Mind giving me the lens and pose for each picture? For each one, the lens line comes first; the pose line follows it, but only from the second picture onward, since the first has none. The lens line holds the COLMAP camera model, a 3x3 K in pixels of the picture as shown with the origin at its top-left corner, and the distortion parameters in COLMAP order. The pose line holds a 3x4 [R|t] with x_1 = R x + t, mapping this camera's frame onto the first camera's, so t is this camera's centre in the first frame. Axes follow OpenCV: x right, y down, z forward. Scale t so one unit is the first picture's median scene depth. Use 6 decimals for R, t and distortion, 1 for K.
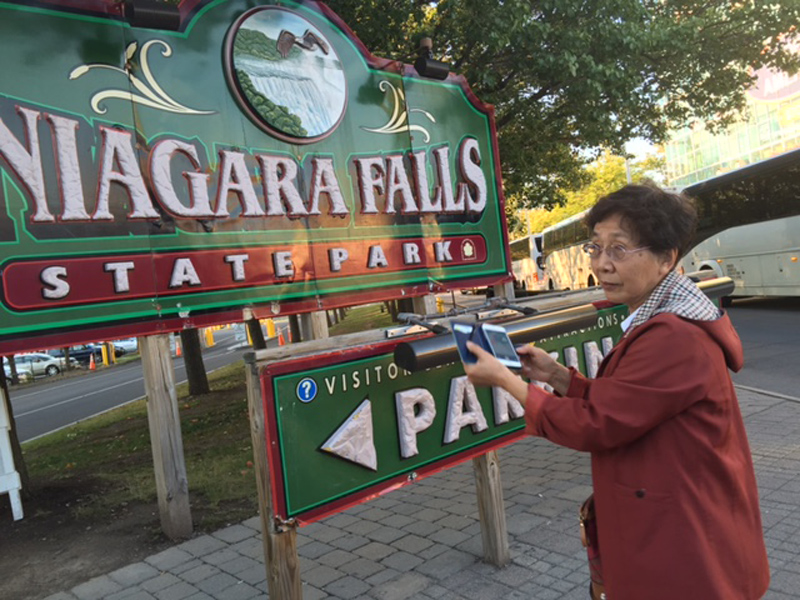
lens RADIAL K [[681.1, 0, 399.8], [0, 681.1, 288.3], [0, 0, 1]] dist [0.103930, -0.162454]
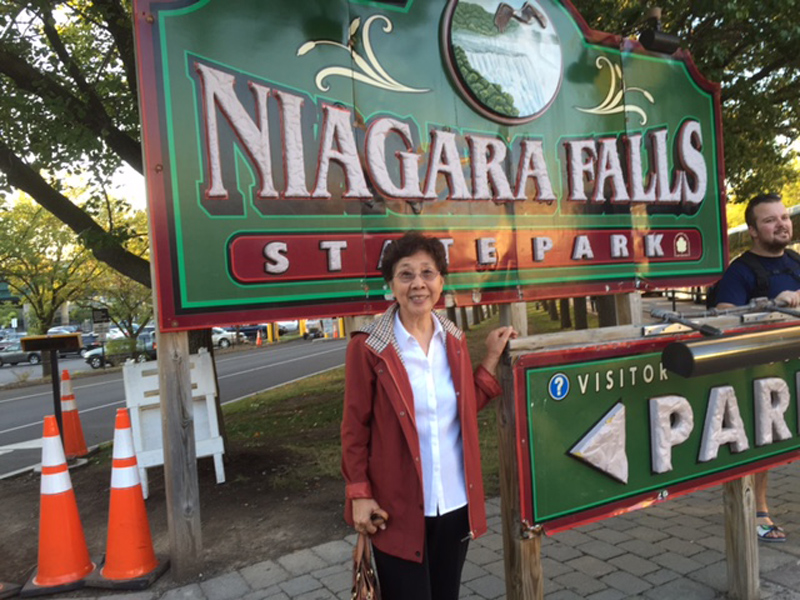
lens RADIAL K [[681.6, 0, 400.0], [0, 681.6, 300.0], [0, 0, 1]] dist [0.077737, -0.072774]
pose [[0.976482, 0.060933, -0.206809, -0.098085], [-0.055607, 0.997956, 0.031476, 0.010940], [0.208304, -0.019236, 0.977875, 0.045877]]
